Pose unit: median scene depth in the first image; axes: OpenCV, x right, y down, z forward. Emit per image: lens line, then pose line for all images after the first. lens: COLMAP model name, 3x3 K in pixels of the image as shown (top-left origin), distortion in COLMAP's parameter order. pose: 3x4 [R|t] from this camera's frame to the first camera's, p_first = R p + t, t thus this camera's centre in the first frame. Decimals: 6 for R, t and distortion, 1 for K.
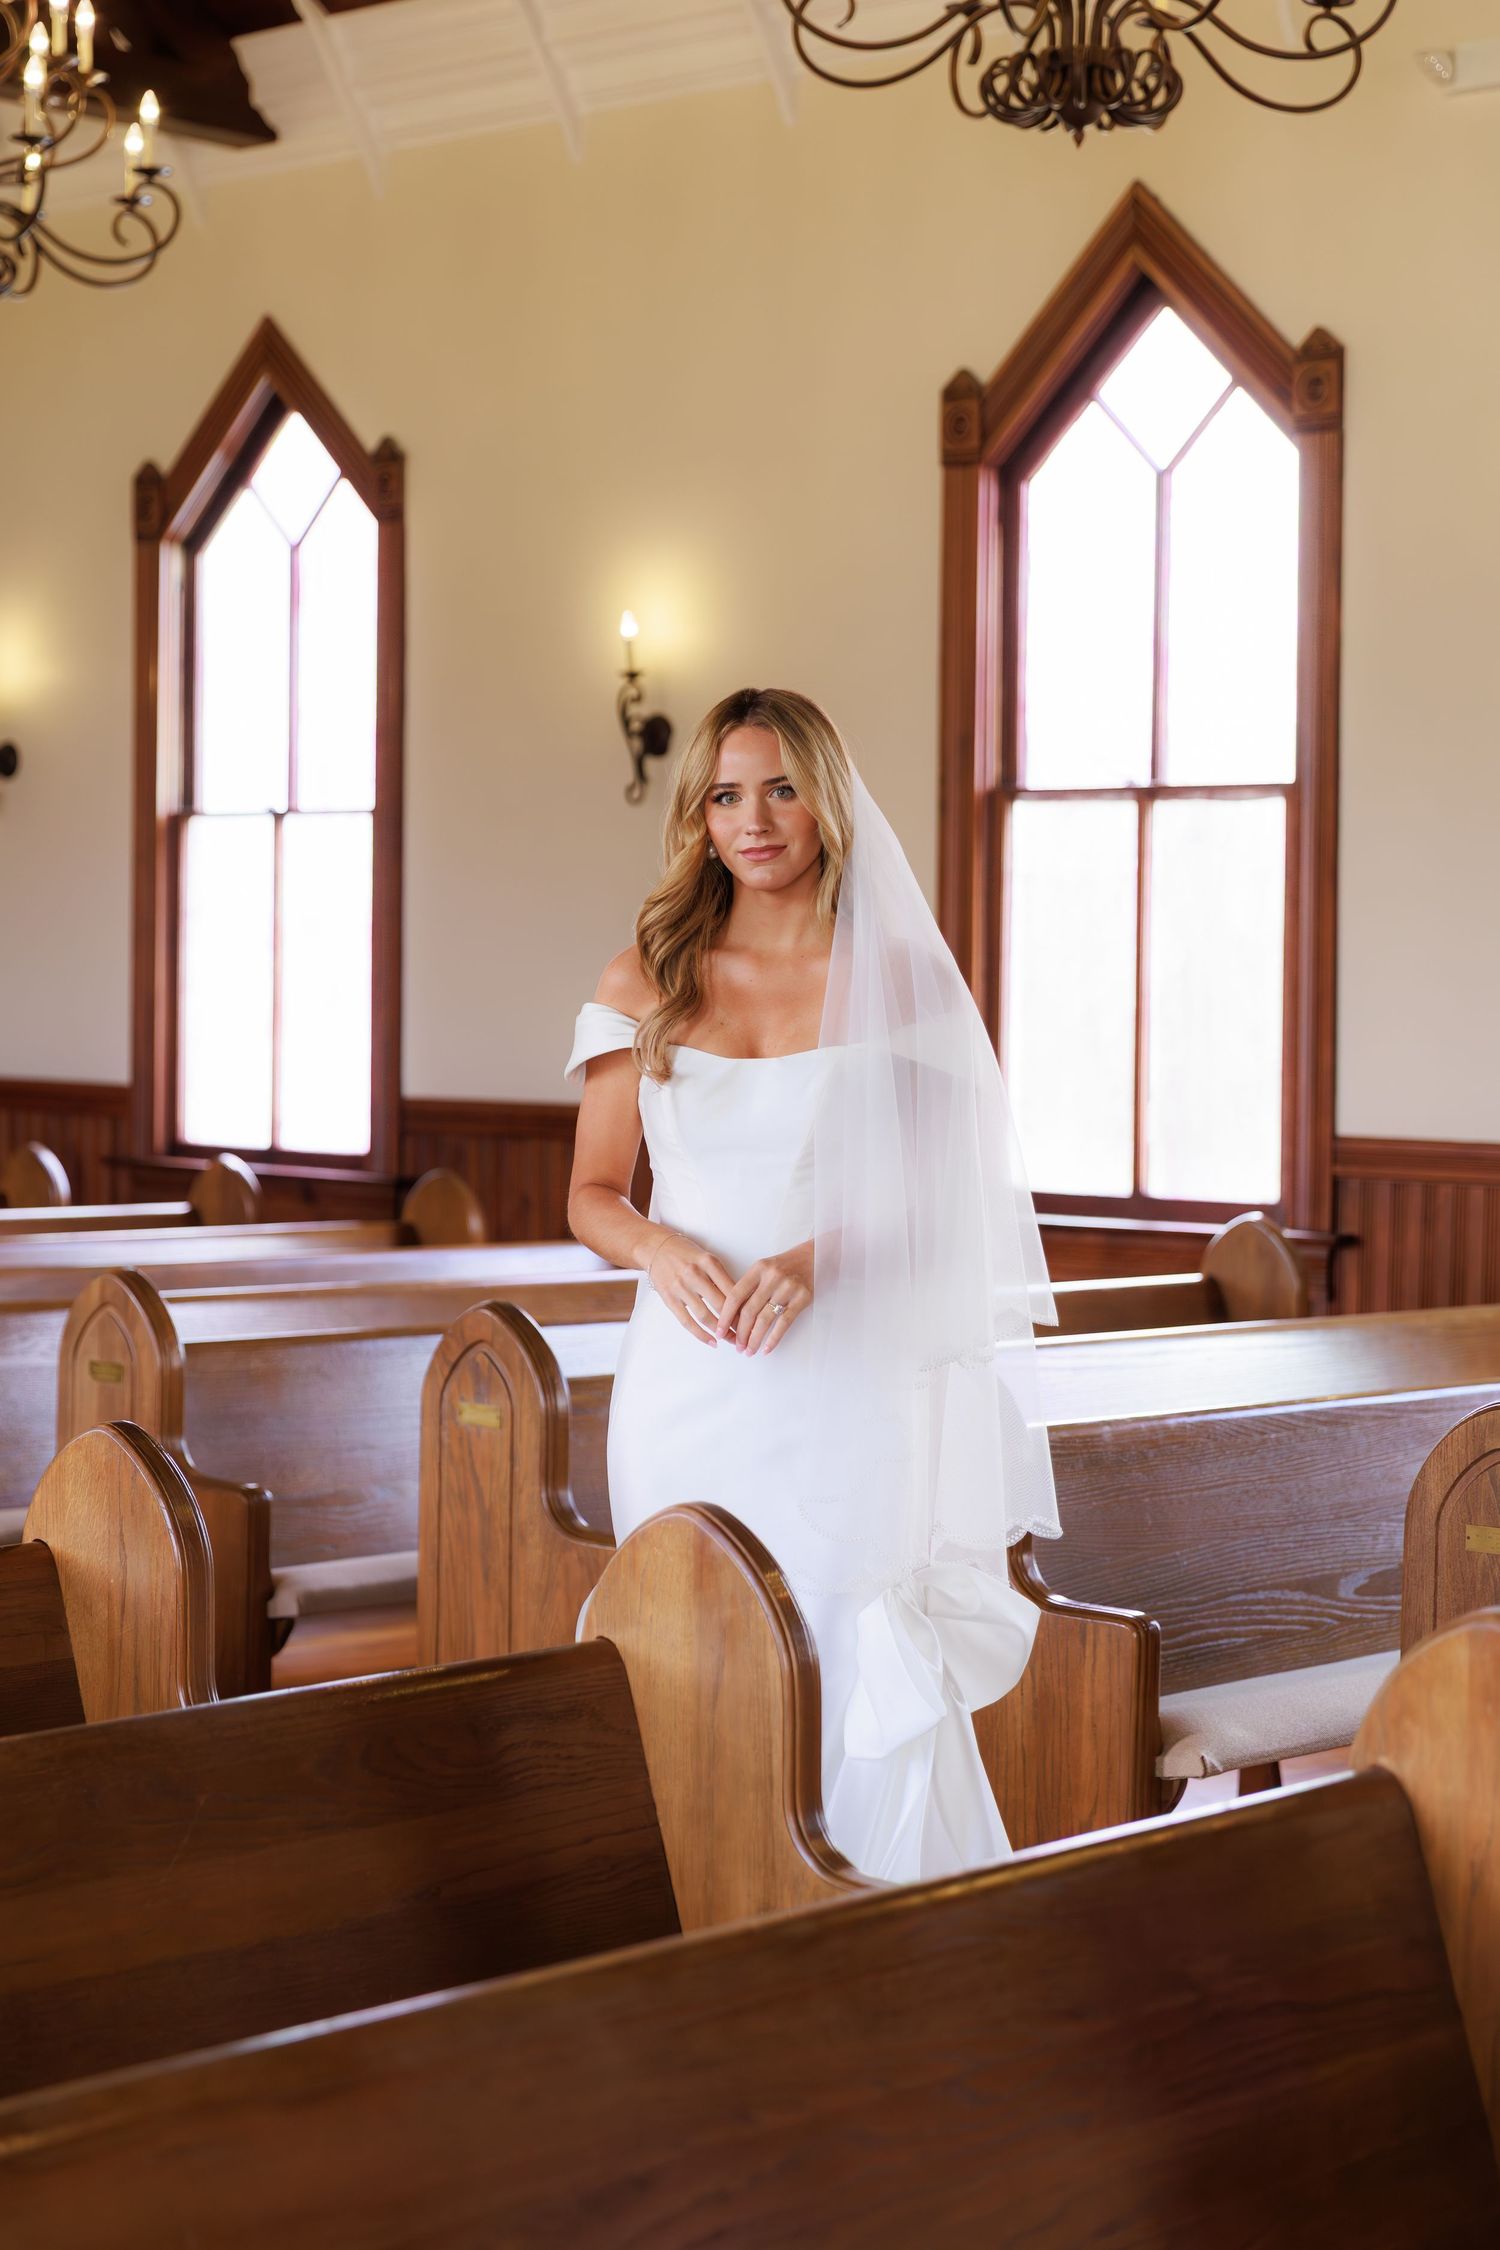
lens RADIAL K [[4015.9, 0, 706.4], [0, 4015.9, 1114.5], [0, 0, 1]] dist [0.023539, -0.132697]
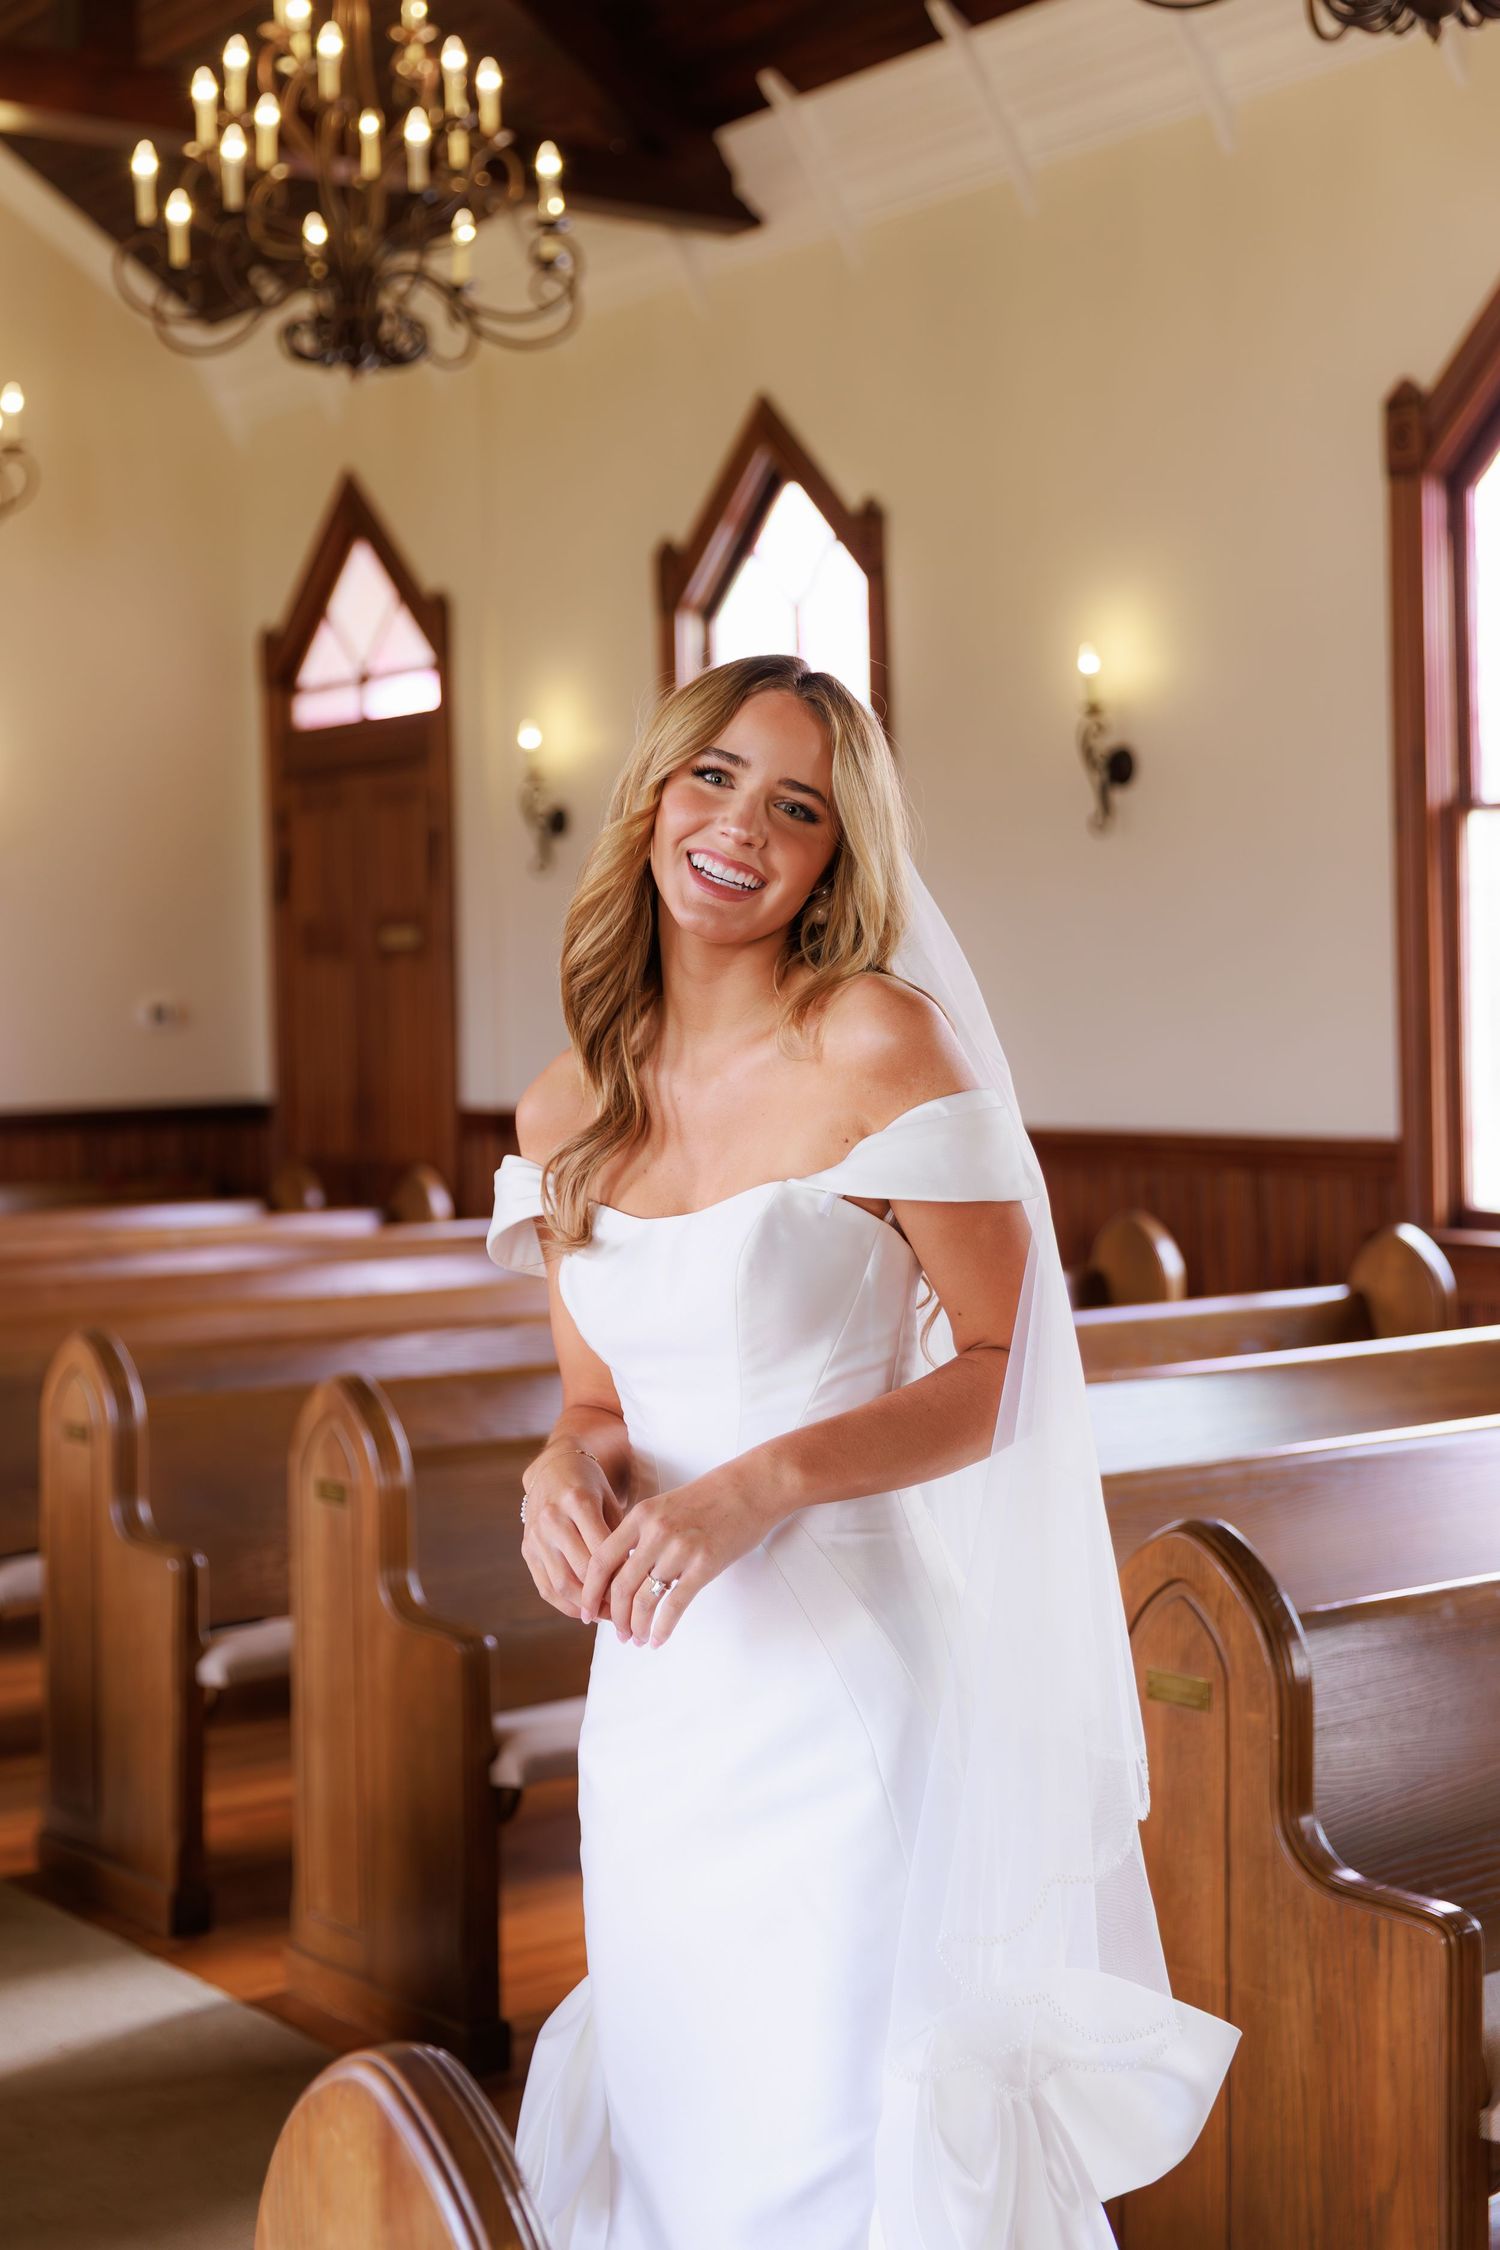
lens RADIAL K [[3144.3, 0, 754.6], [0, 3144.3, 1087.6], [0, 0, 1]] dist [-0.000834, 0.037997]
pose [[0.981486, -0.028357, -0.189422, 0.054010], [0.027868, 0.999598, -0.005244, -0.013441], [0.189494, -0.000132, 0.981882, 0.236808]]
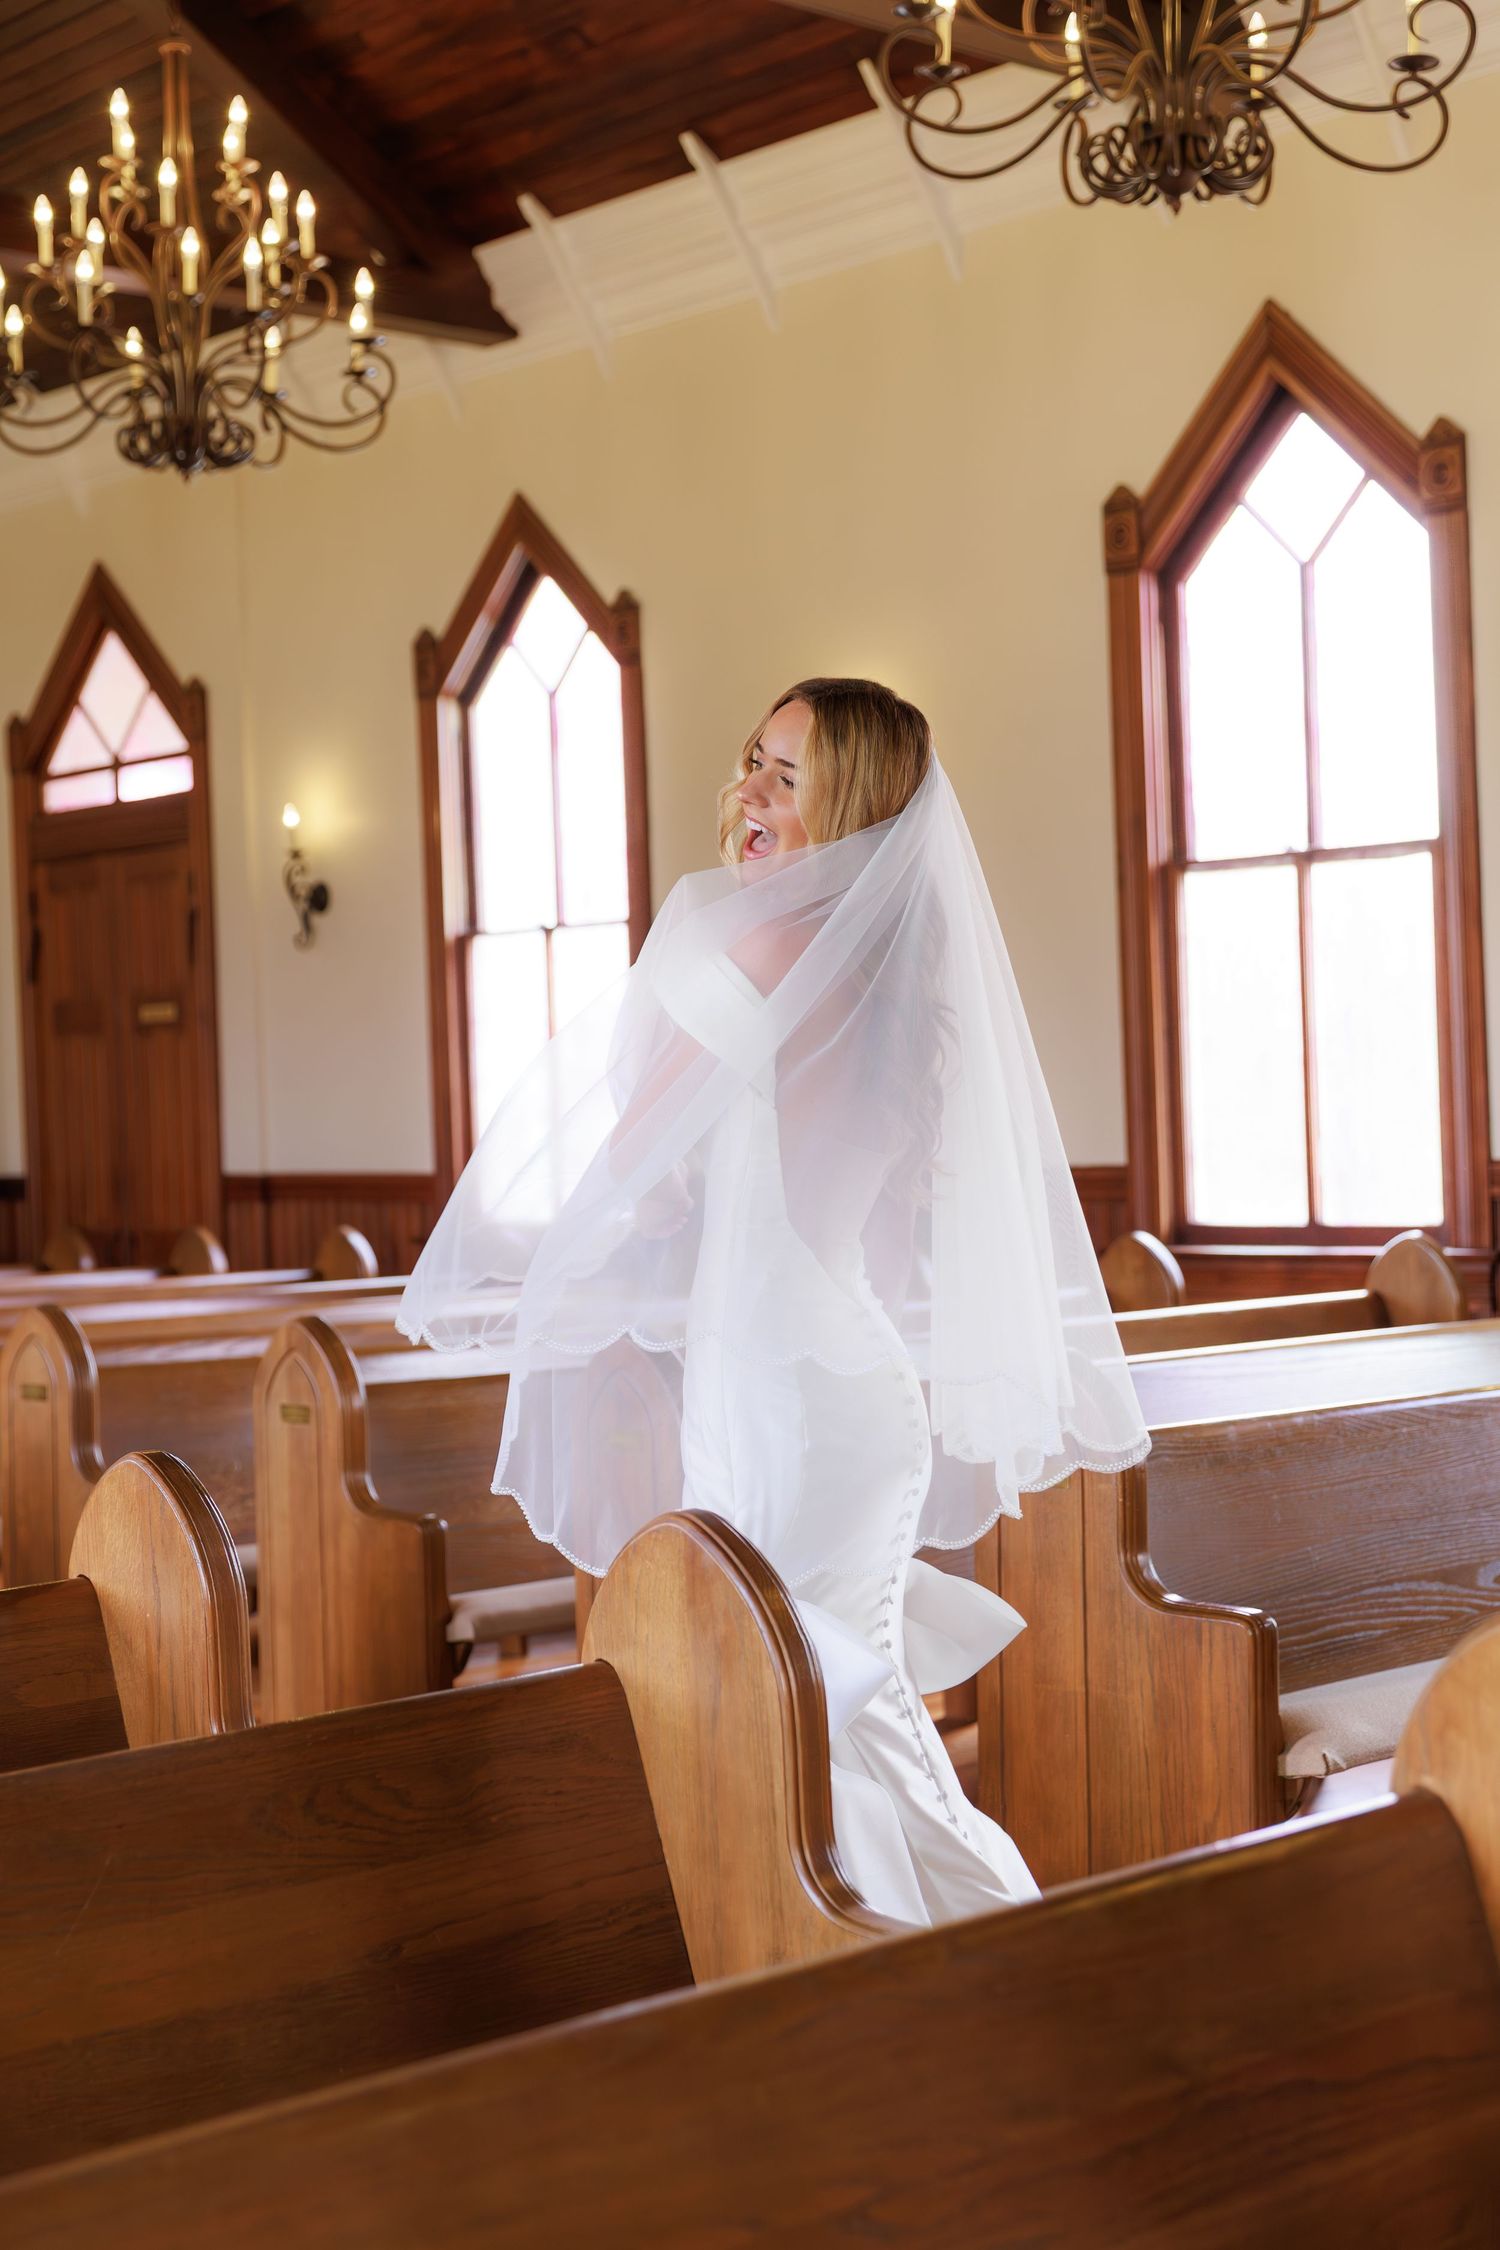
lens RADIAL K [[3282.7, 0, 739.5], [0, 3282.7, 1182.2], [0, 0, 1]] dist [0.015073, 0.013661]
pose [[0.995316, -0.045309, -0.085402, 0.031160], [0.044539, 0.998948, -0.010899, 0.012424], [0.085806, 0.007044, 0.996287, 0.103253]]
